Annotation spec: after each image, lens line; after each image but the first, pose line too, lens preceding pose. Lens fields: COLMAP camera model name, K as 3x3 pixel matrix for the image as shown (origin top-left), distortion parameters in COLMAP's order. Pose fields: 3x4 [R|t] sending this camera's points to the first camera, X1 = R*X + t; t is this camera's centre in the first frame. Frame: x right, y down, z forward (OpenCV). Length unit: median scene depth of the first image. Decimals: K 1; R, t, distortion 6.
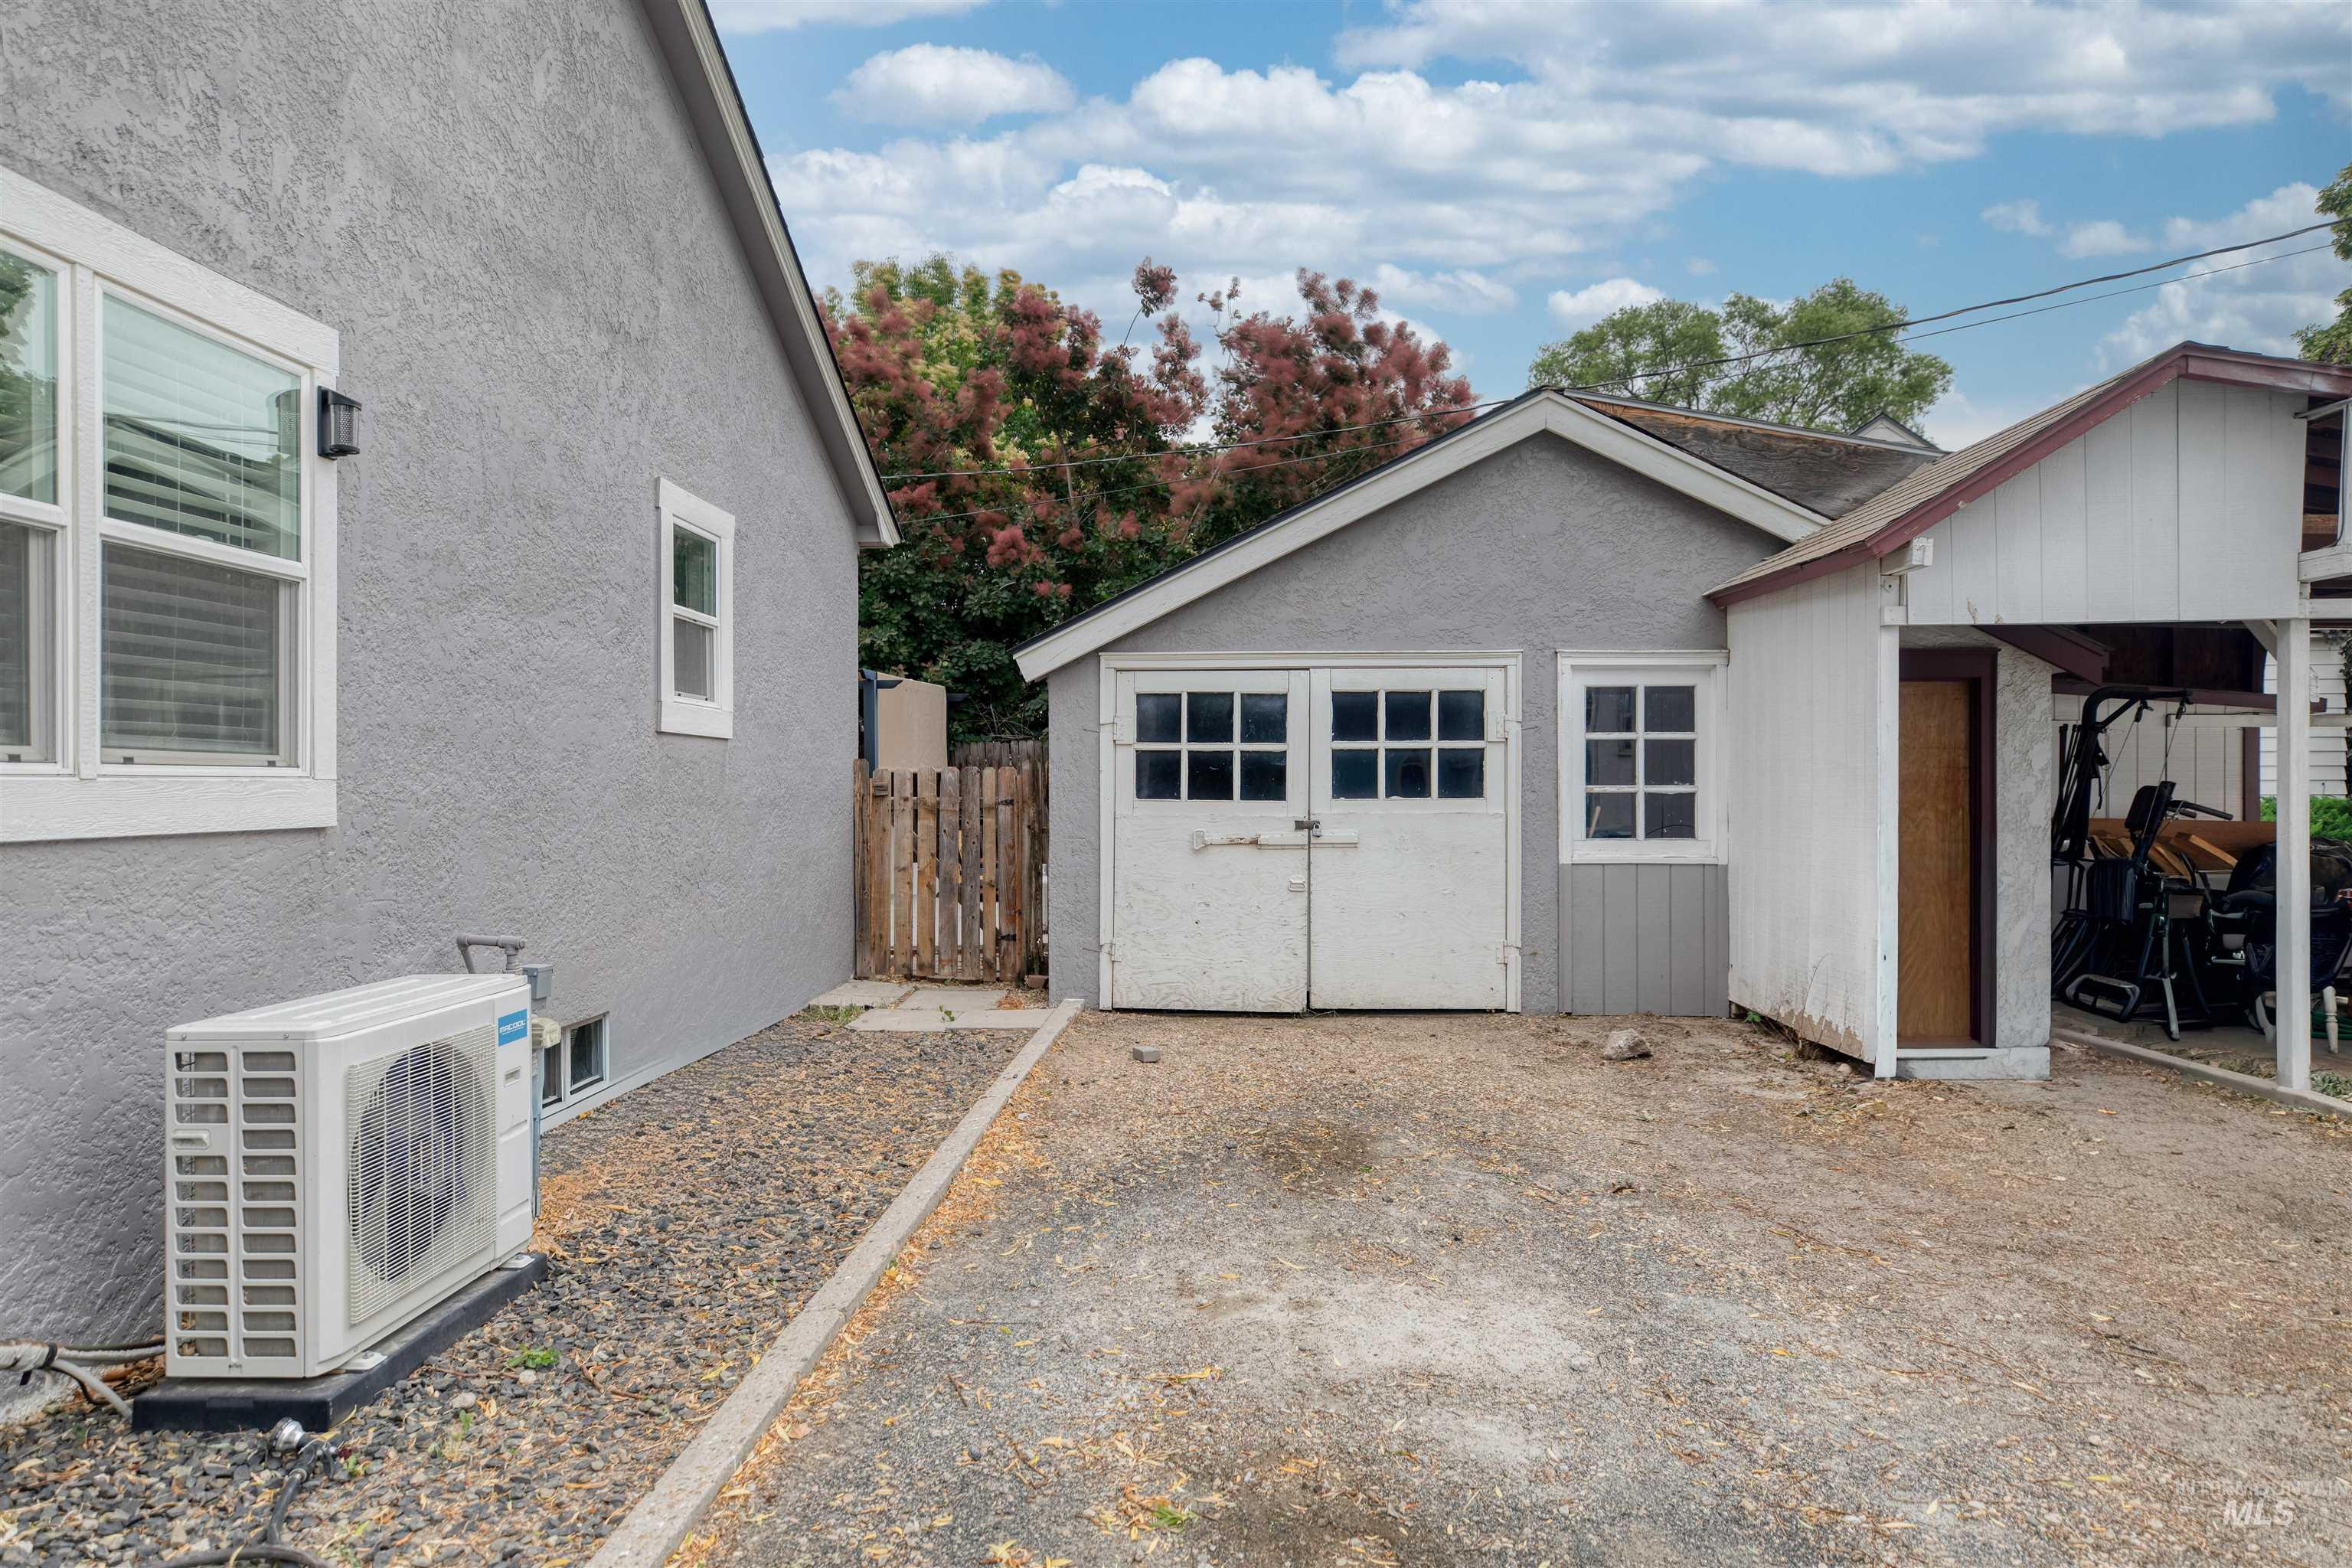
lens RADIAL K [[1364.0, 0, 1176.0], [0, 1364.0, 784.0], [0, 0, 1]] dist [0.002133, 0.000188]
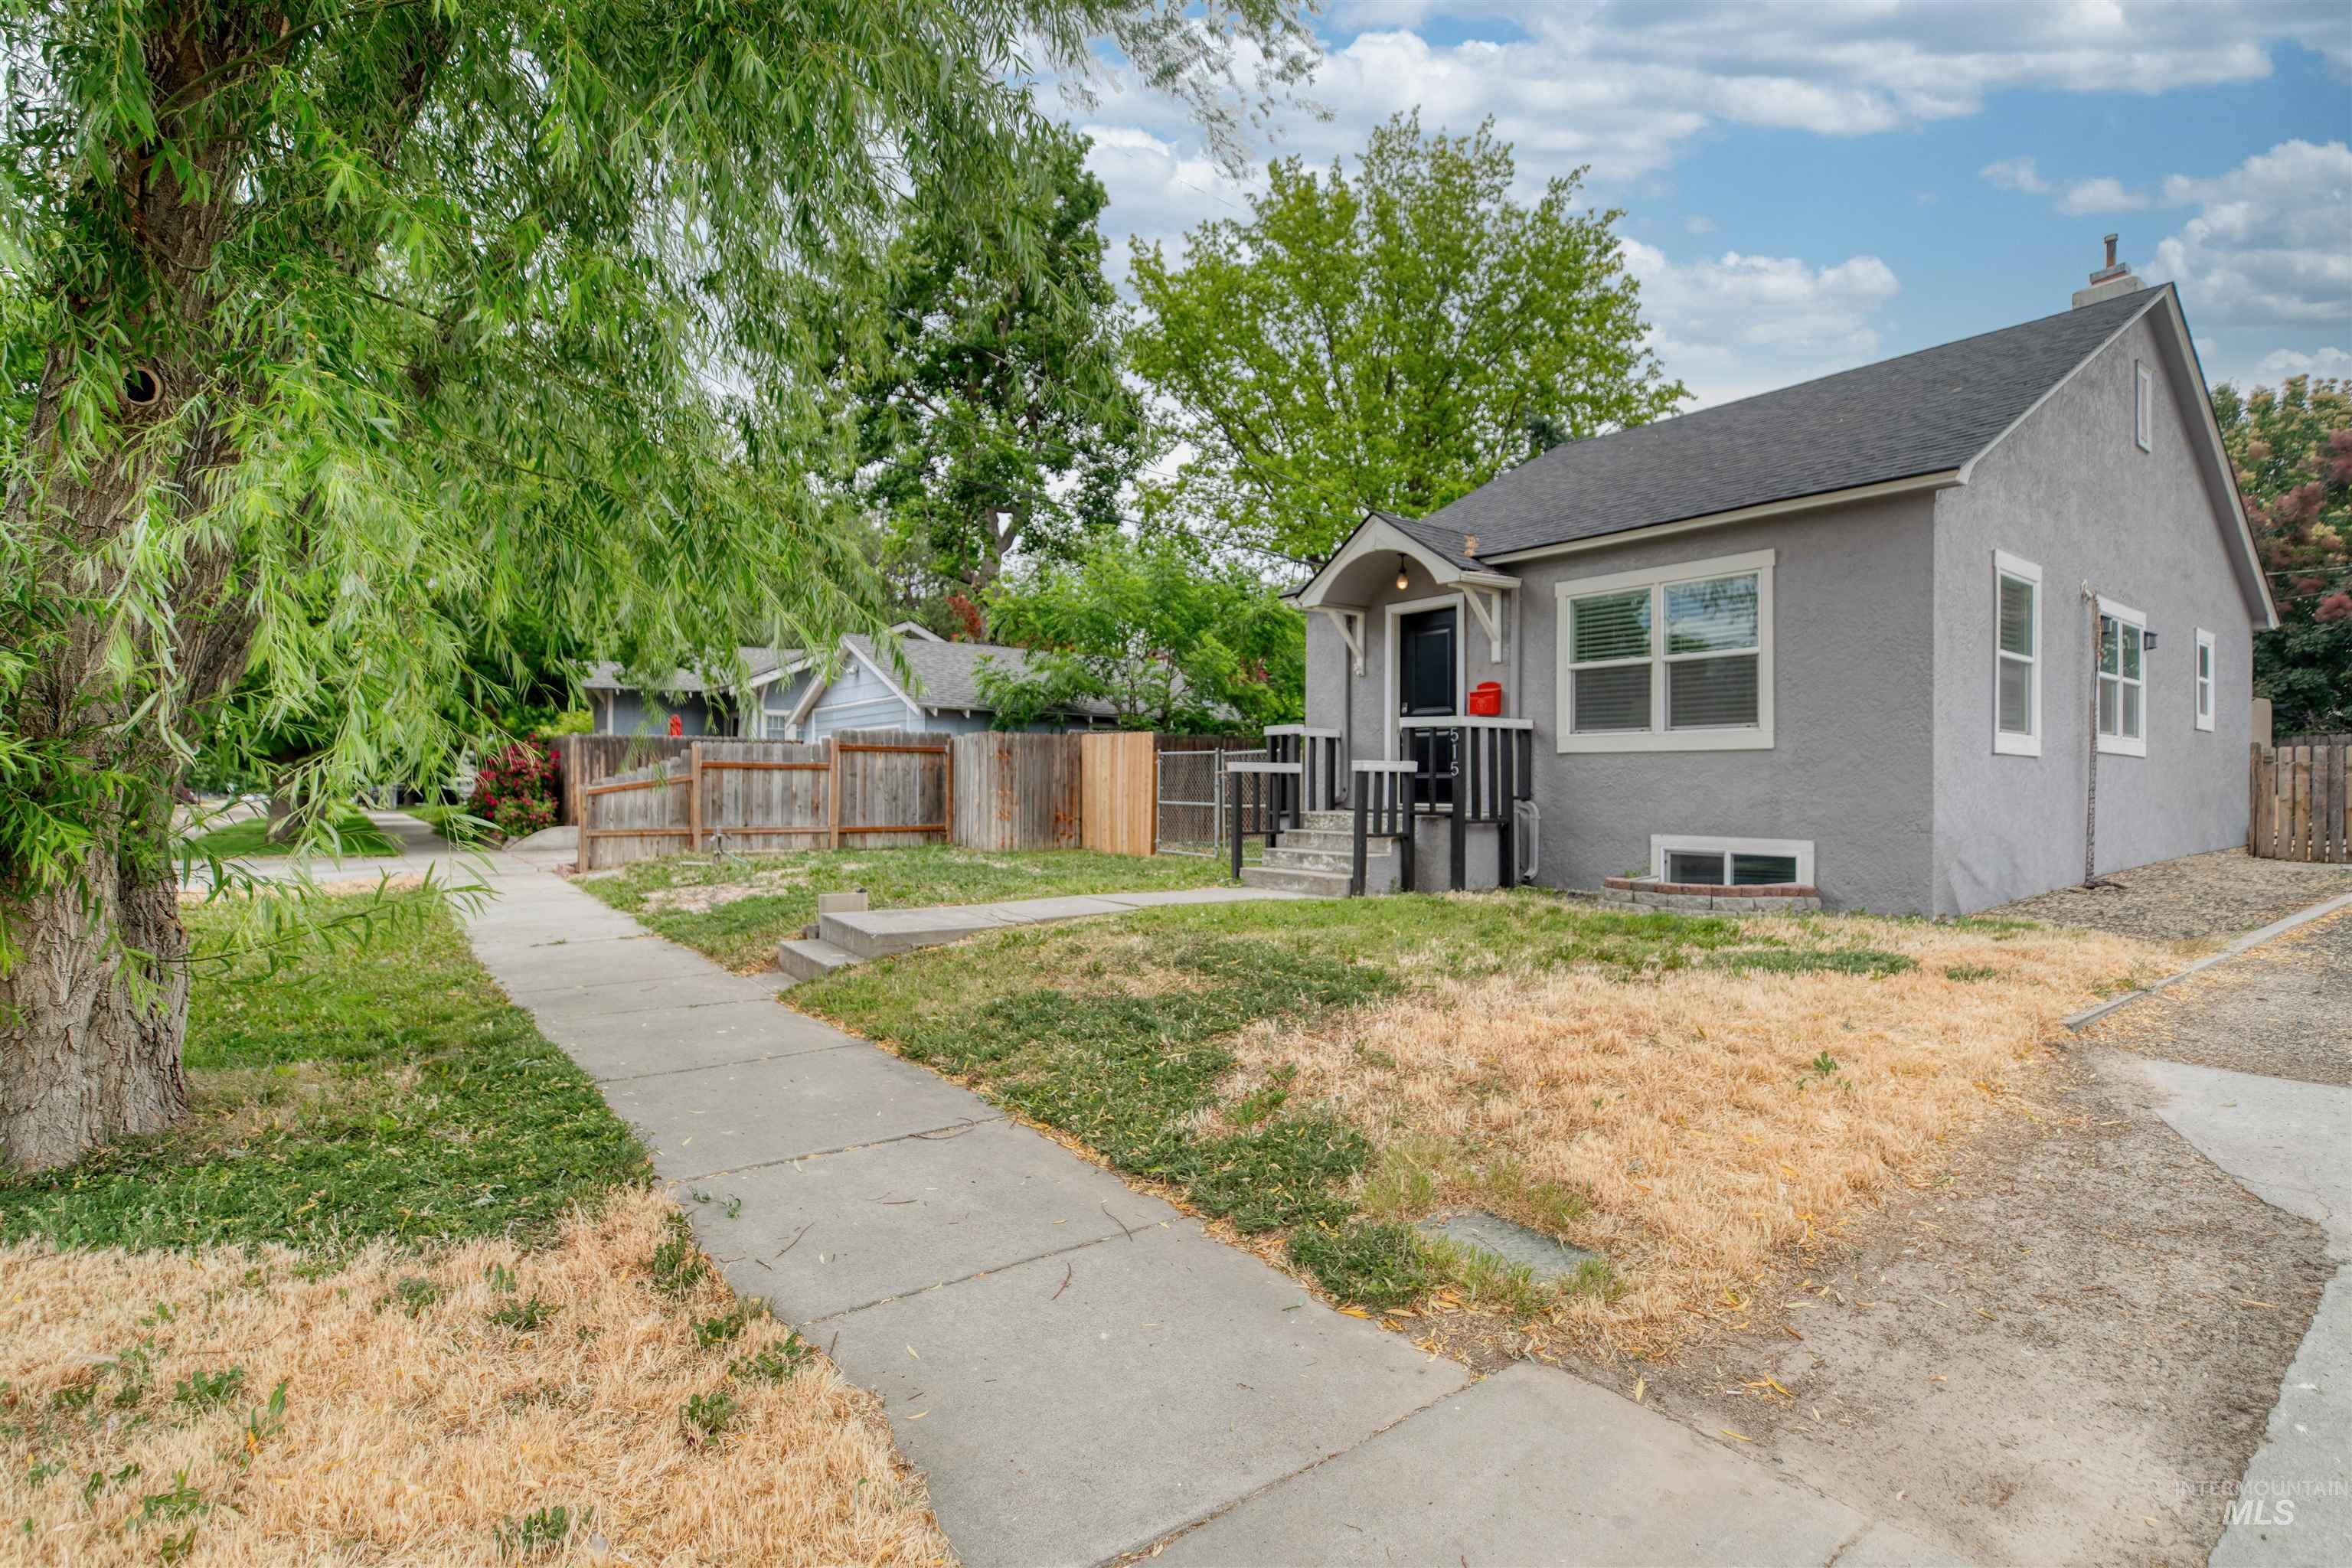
lens RADIAL K [[1116.7, 0, 1184.2], [0, 1116.7, 778.4], [0, 0, 1]] dist [-0.002204, -0.000058]
pose [[0.654732, 0.000202, -0.755861, -0.044110], [-0.008204, 0.999943, -0.006839, 0.072973], [0.755817, 0.010679, 0.654696, -1.533880]]
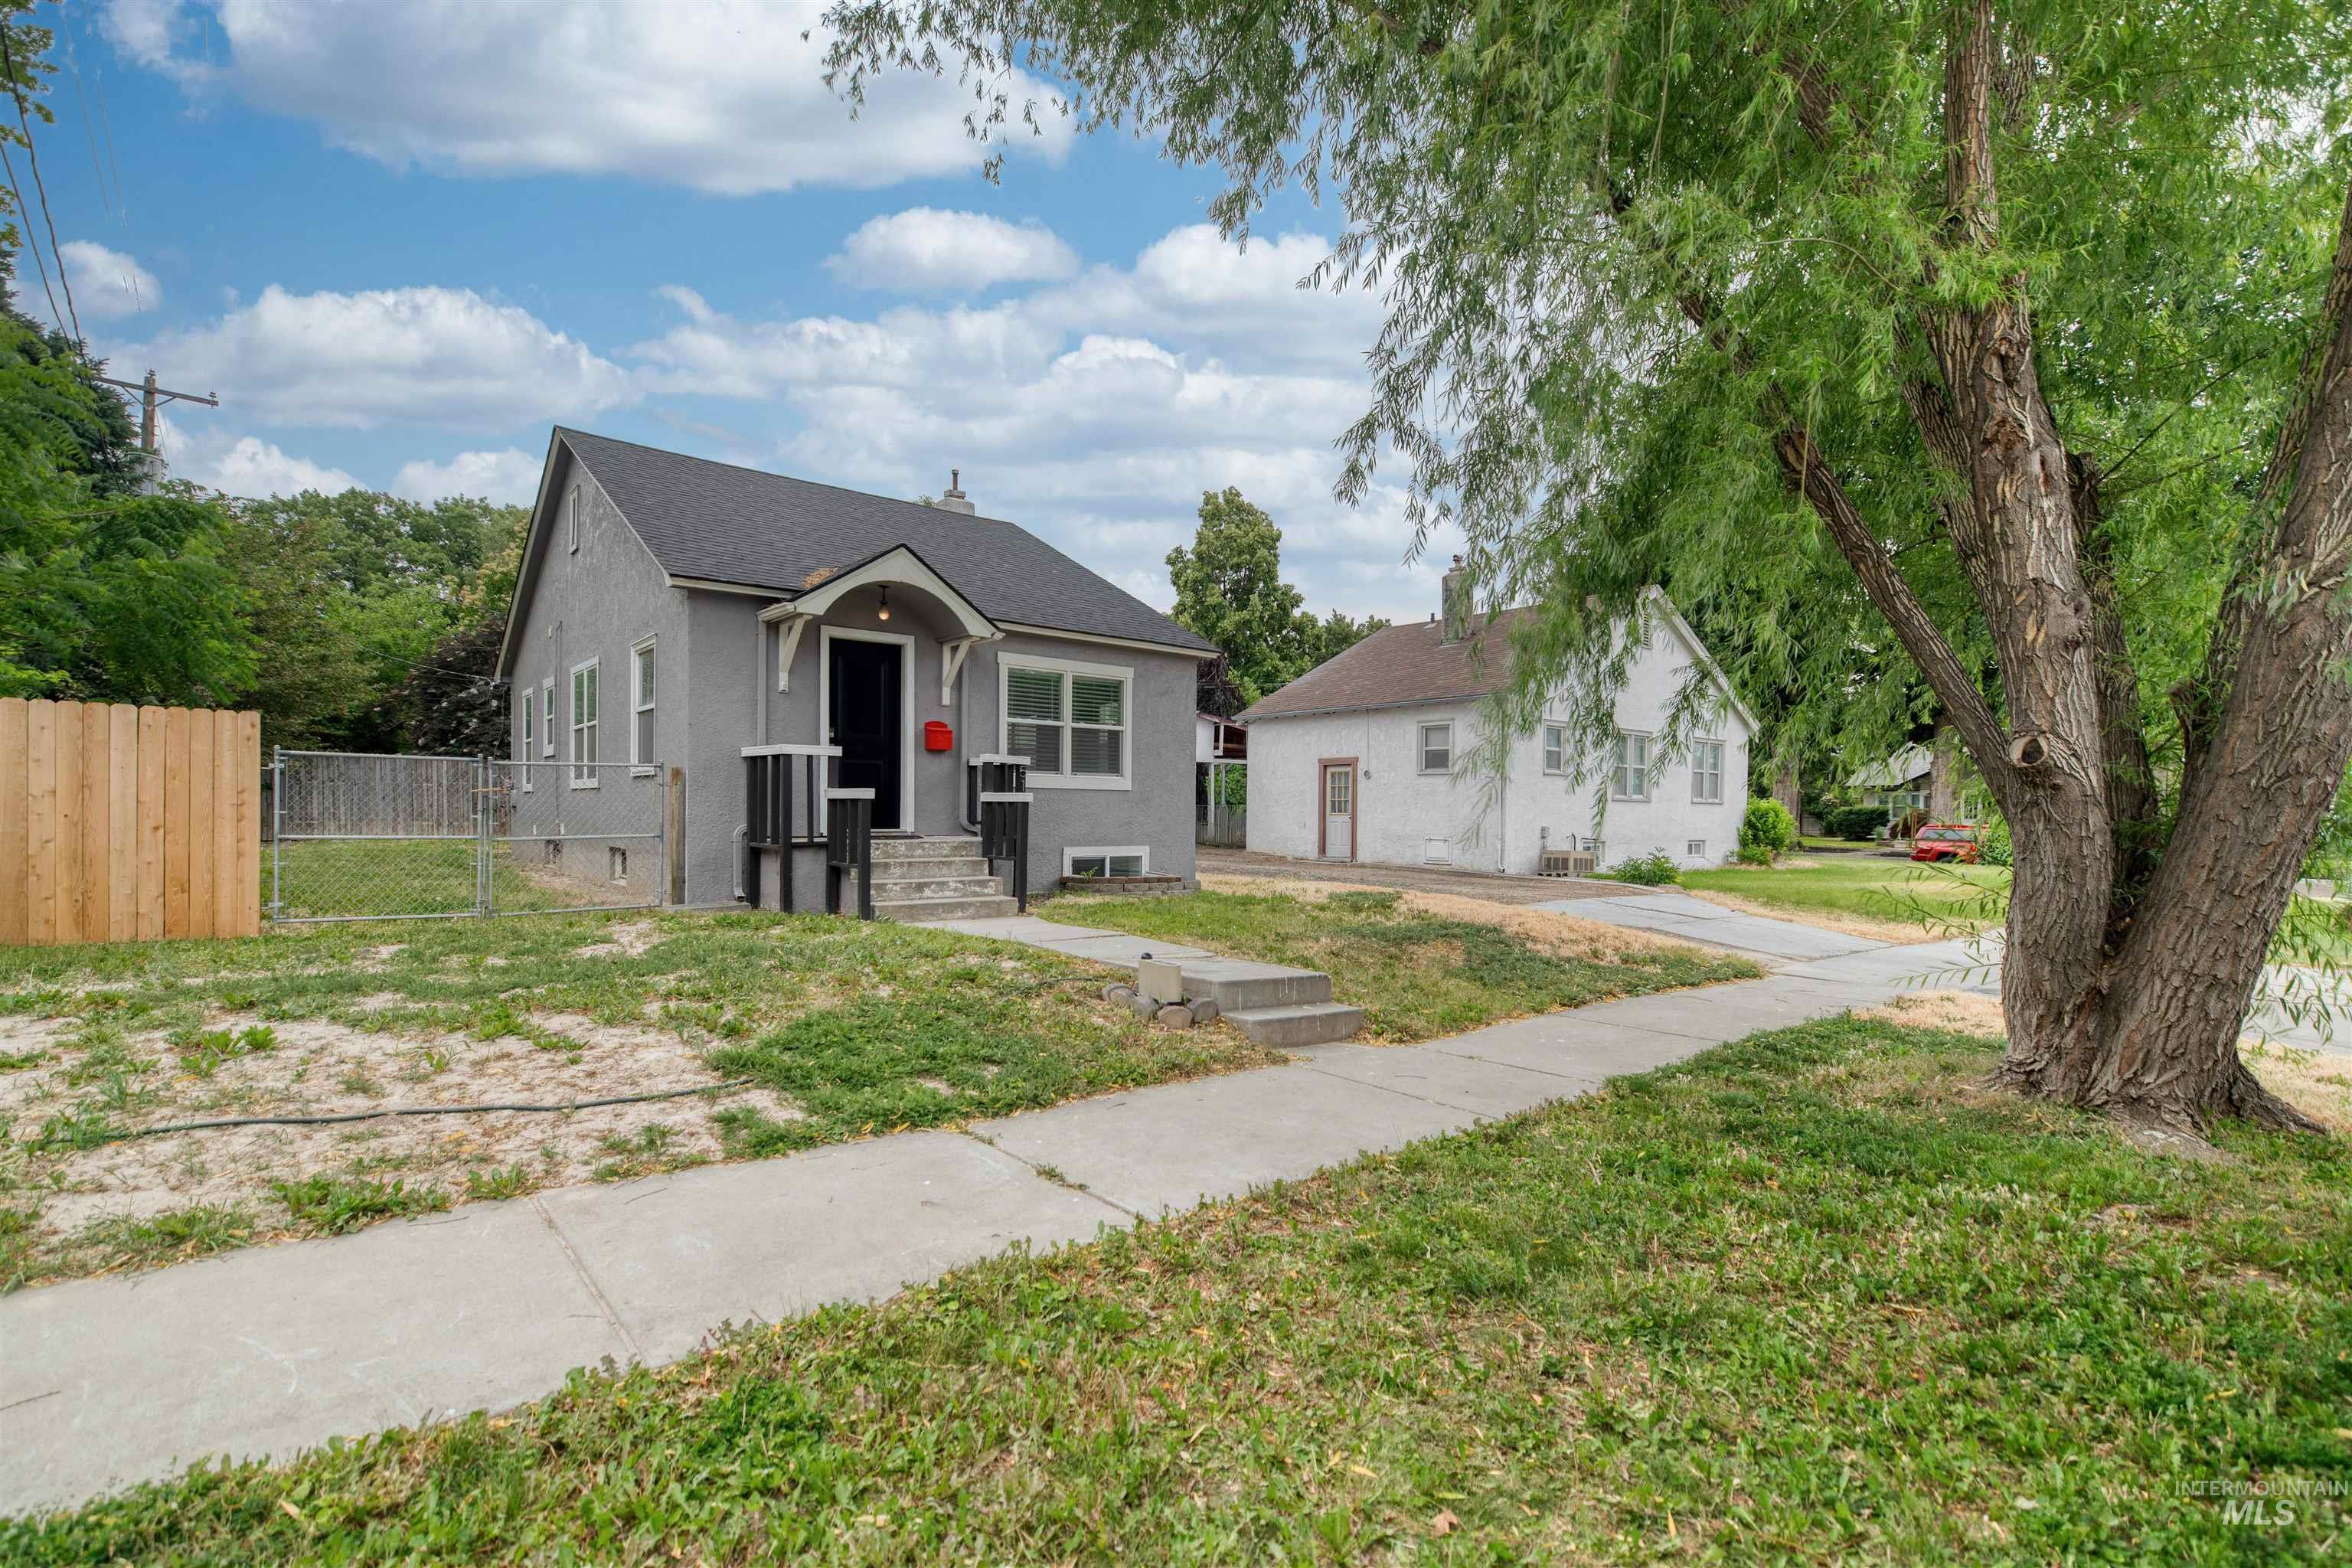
lens RADIAL K [[1065.5, 0, 1184.8], [0, 1065.5, 826.9], [0, 0, 1]] dist [0.007191, -0.000595]
pose [[0.729170, -0.000662, 0.684333, -1.830617], [-0.013164, 0.999801, 0.014994, 0.061317], [-0.684206, -0.019942, 0.729016, -1.705831]]
